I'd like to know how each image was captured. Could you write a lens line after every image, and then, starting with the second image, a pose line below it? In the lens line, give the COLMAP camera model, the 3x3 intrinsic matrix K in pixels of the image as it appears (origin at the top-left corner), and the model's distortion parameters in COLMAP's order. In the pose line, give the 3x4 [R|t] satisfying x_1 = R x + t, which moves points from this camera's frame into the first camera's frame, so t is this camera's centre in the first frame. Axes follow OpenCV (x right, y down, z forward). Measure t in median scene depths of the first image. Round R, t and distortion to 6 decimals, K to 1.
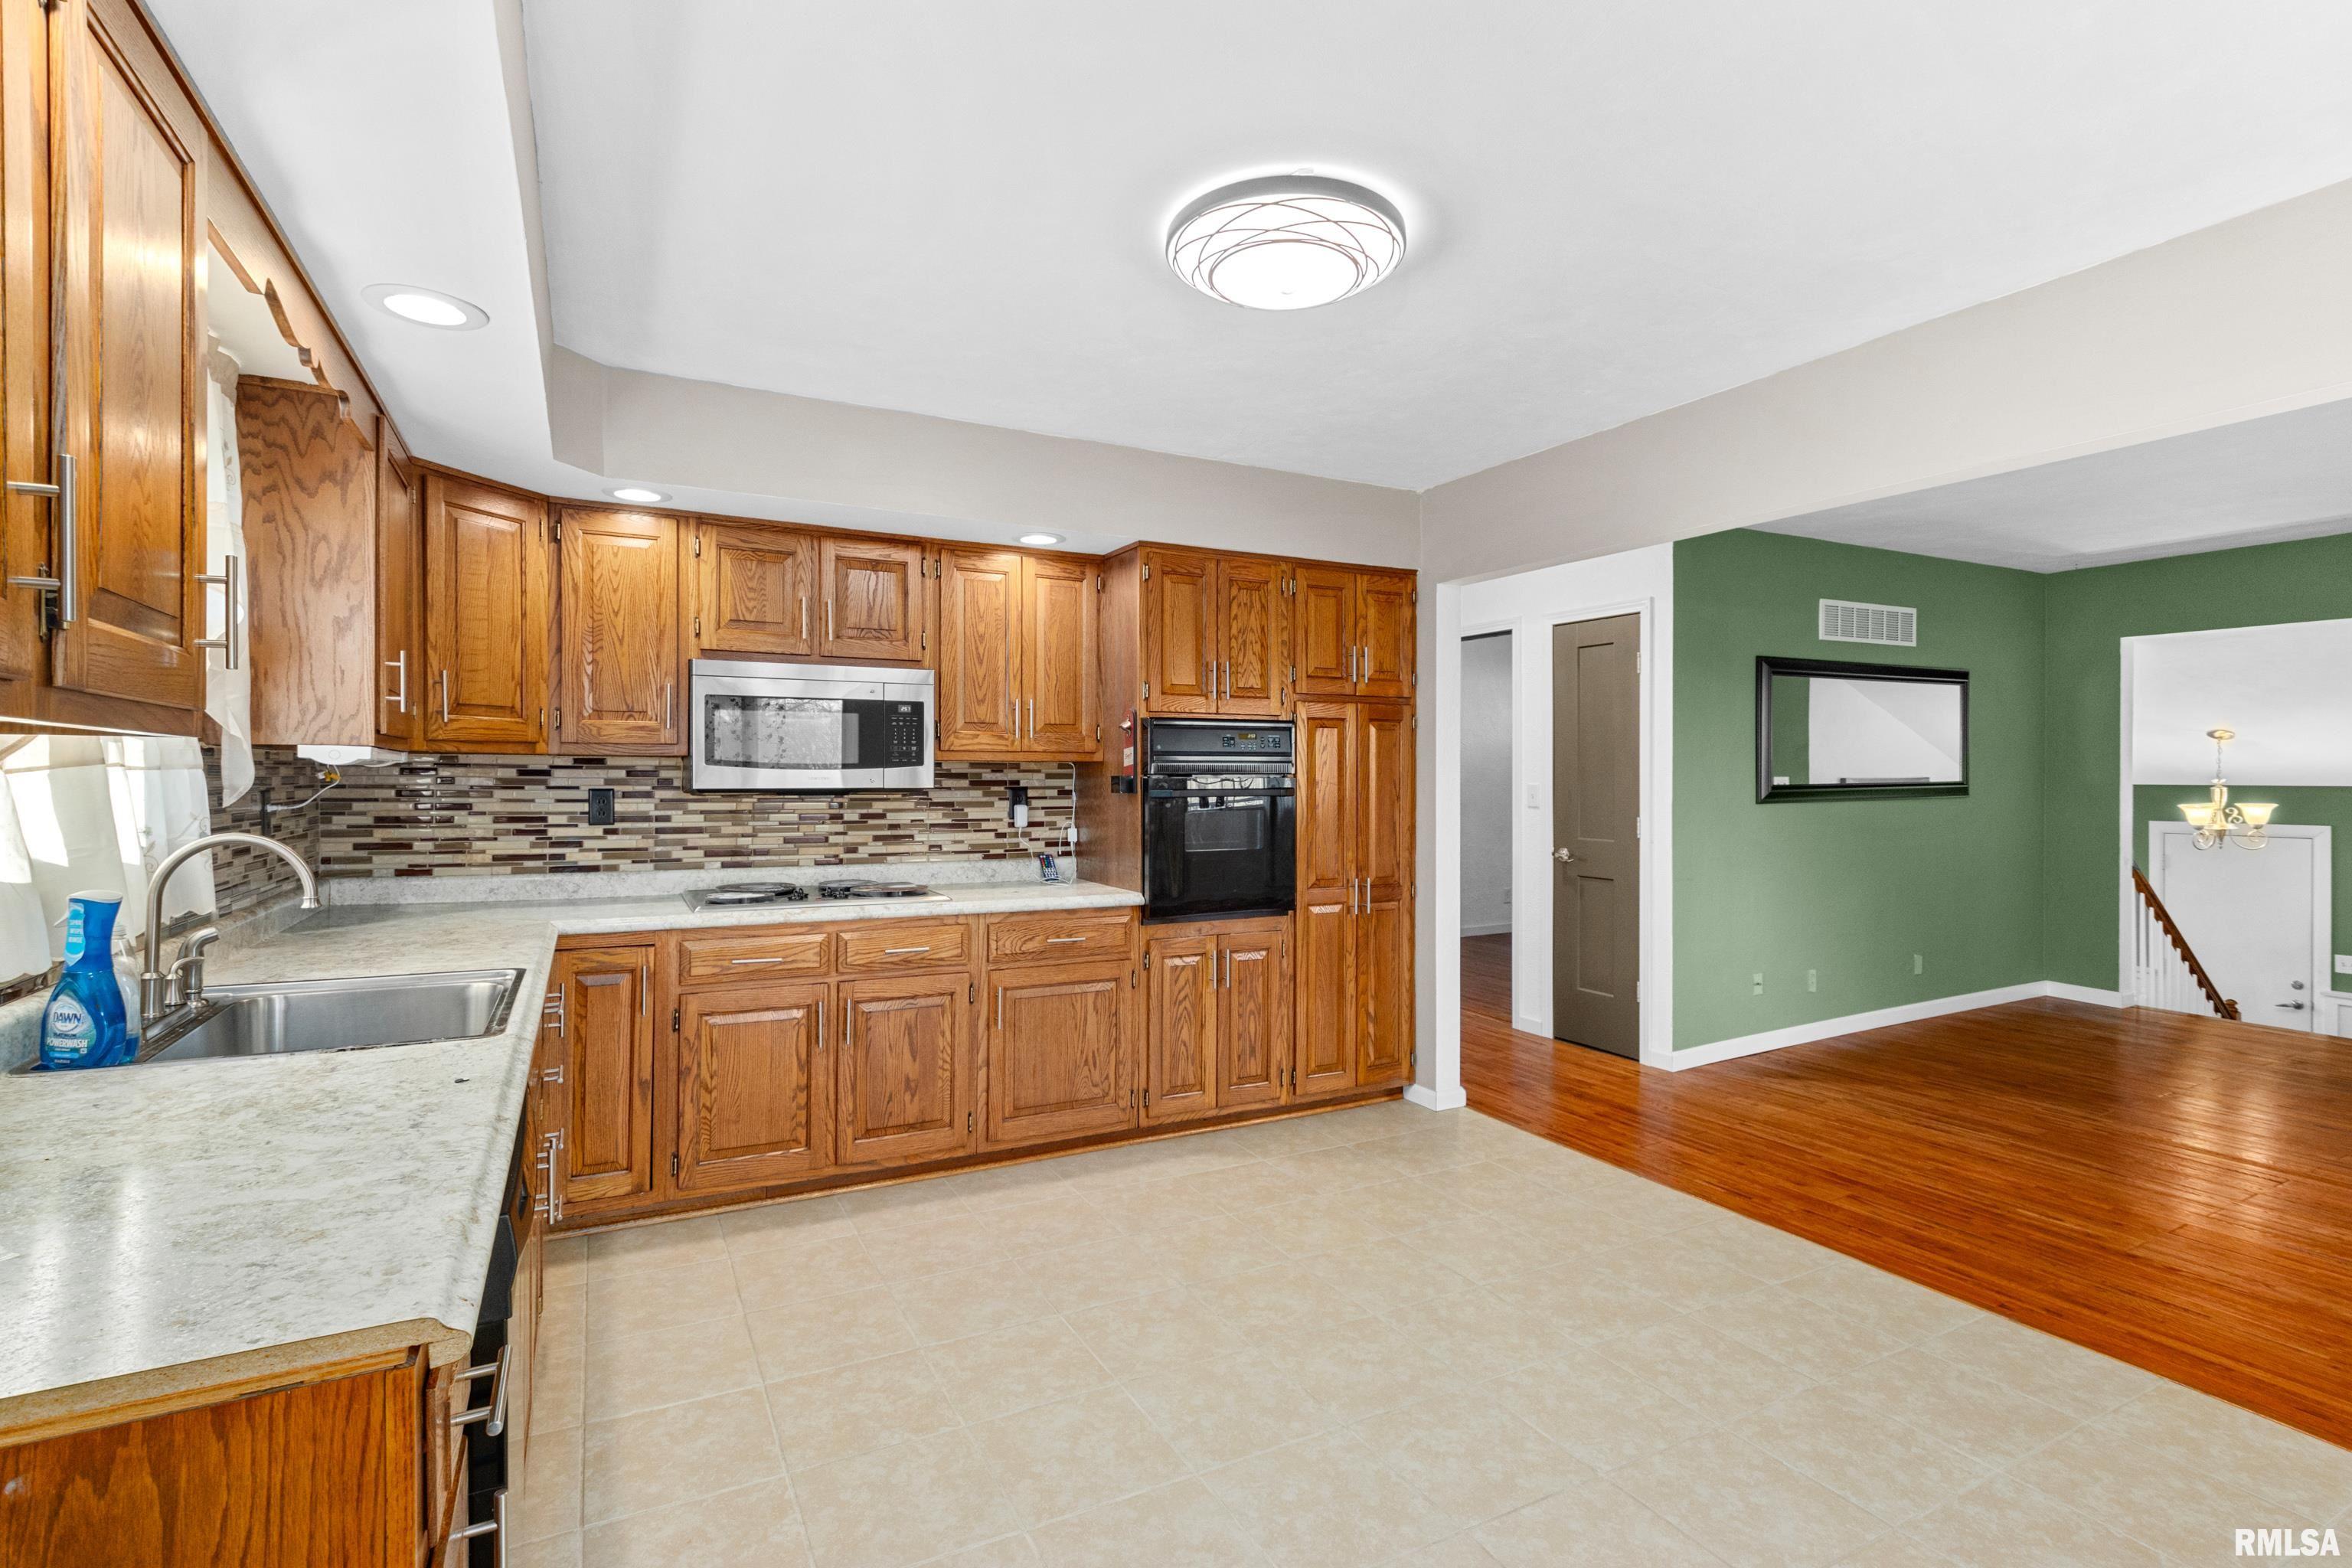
lens RADIAL K [[1104.6, 0, 1157.3], [0, 1104.6, 775.6], [0, 0, 1]] dist [-0.000487, -0.002107]
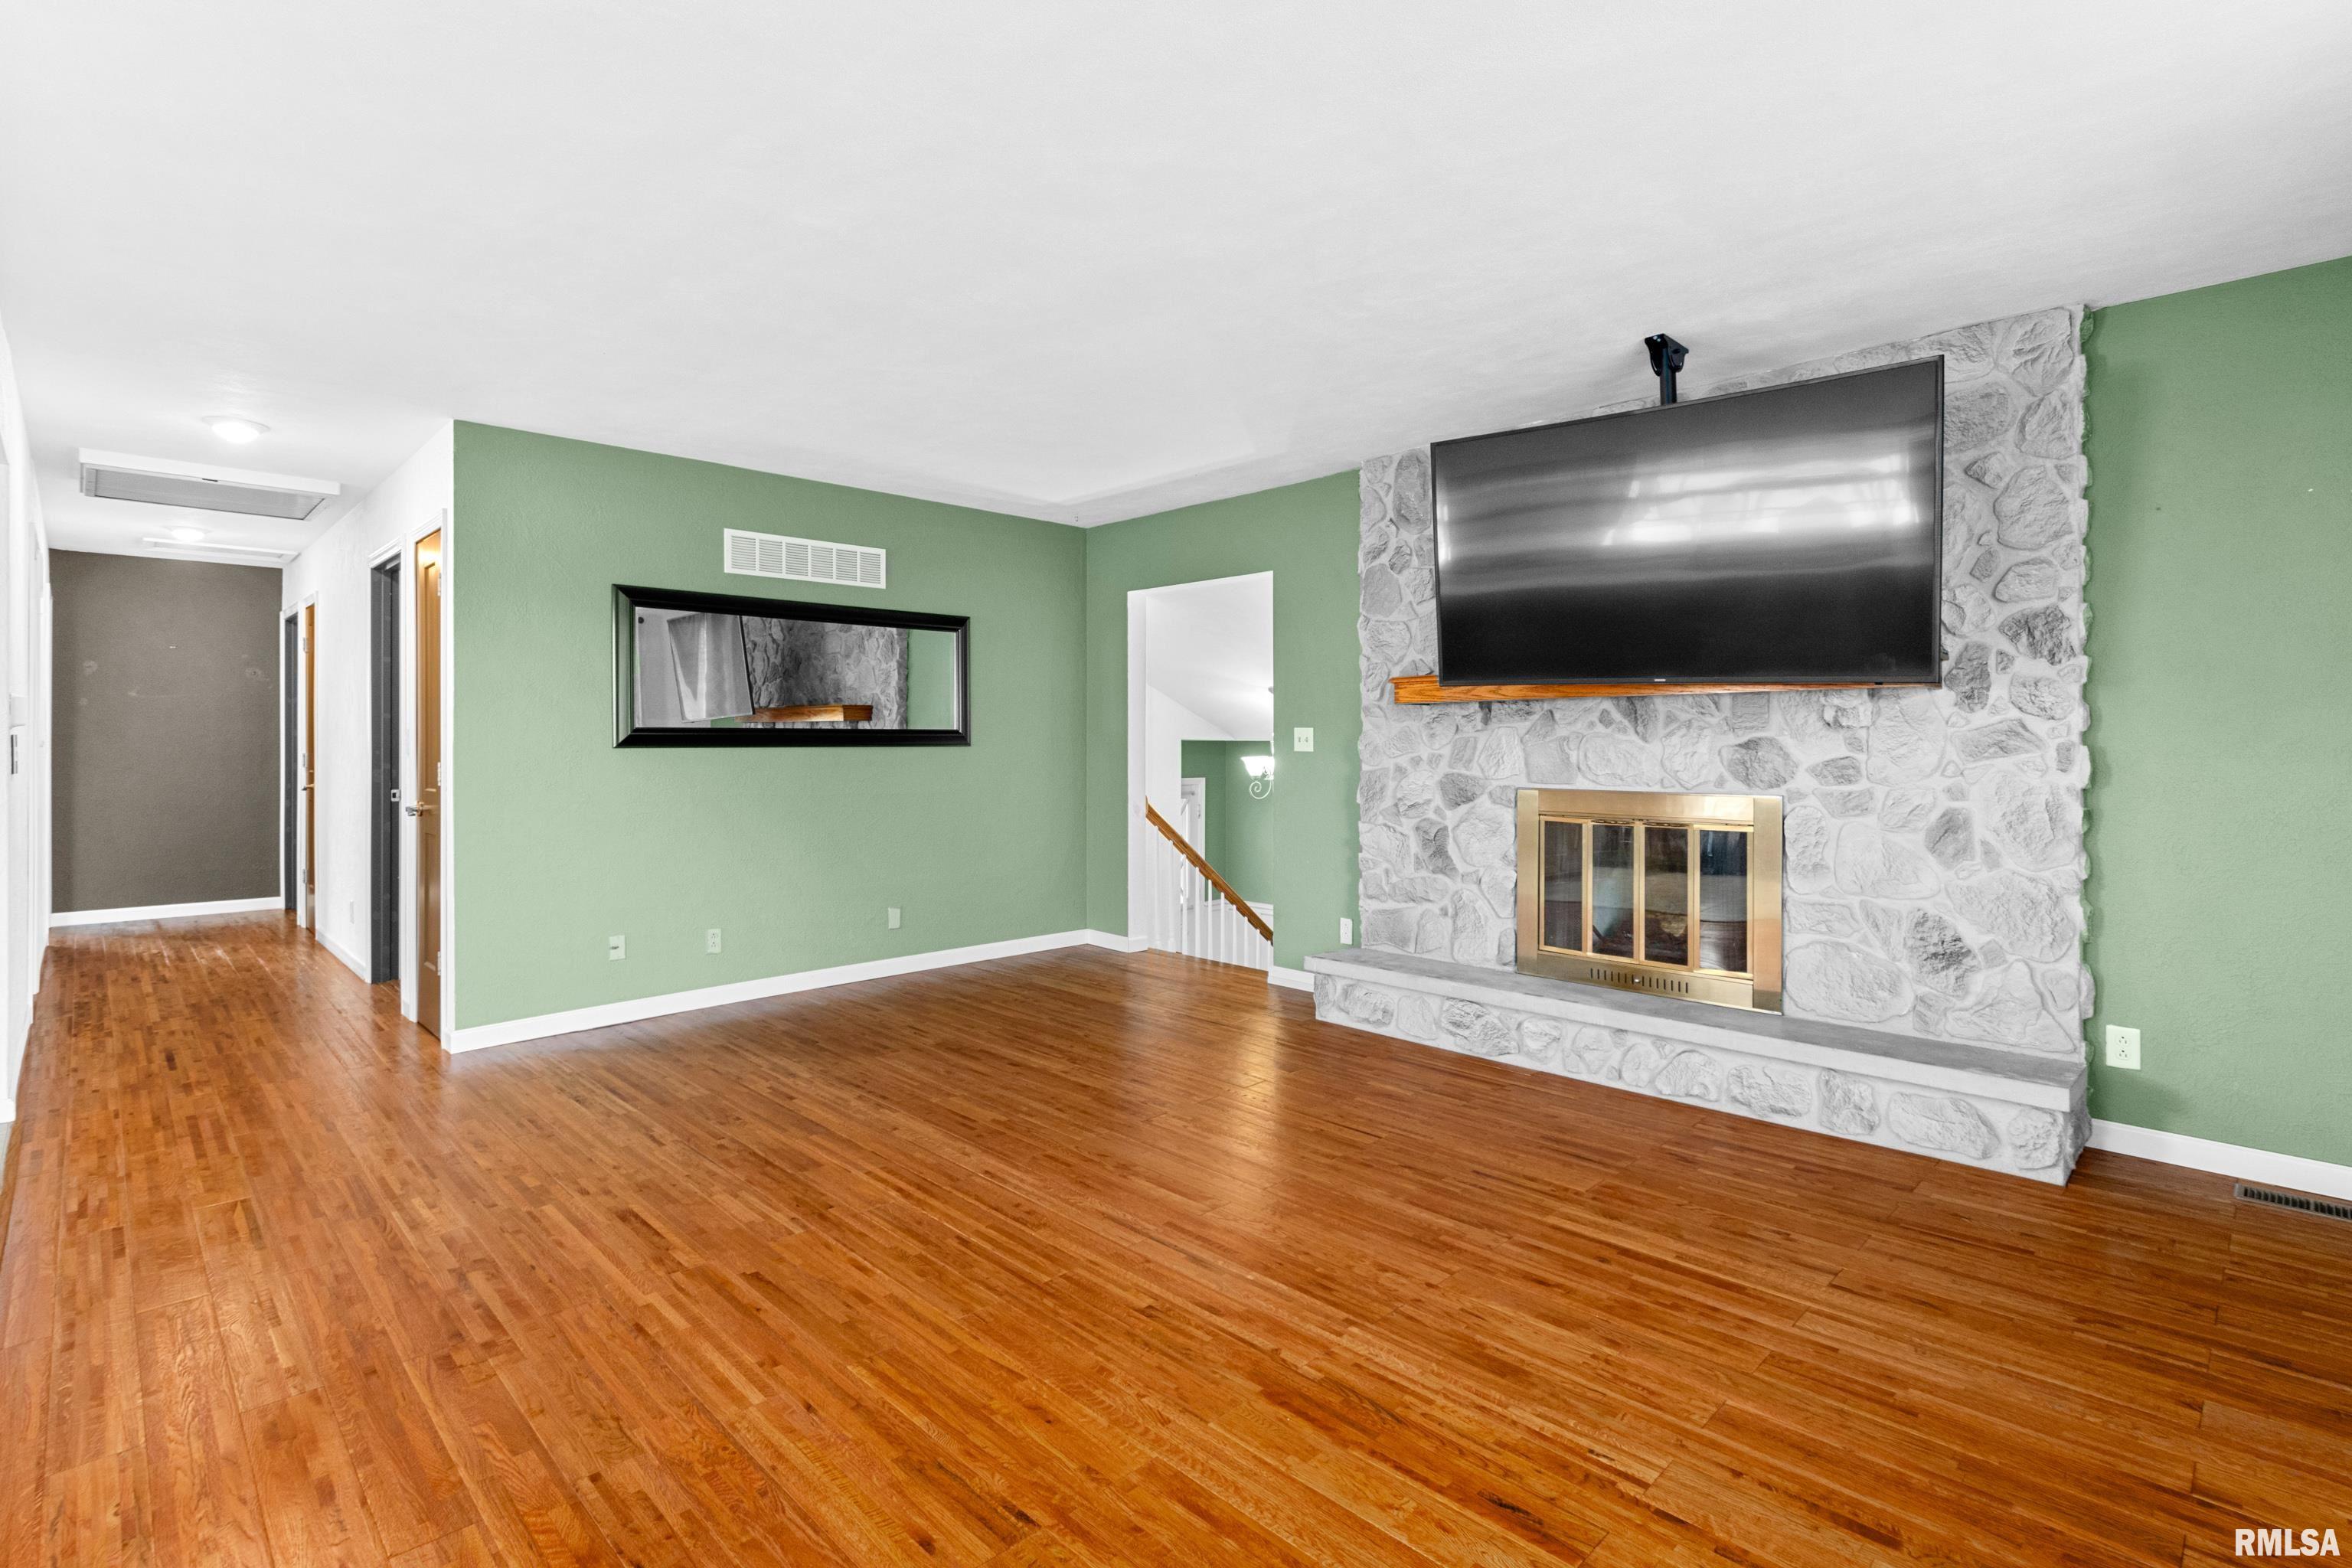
lens RADIAL K [[1104.6, 0, 1187.0], [0, 1104.6, 745.1], [0, 0, 1]] dist [-0.000487, -0.002107]
pose [[0.957396, -0.001140, 0.288777, 1.004607], [0.002609, 0.999986, -0.004702, 0.038363], [-0.288768, 0.005255, 0.957385, -0.002802]]
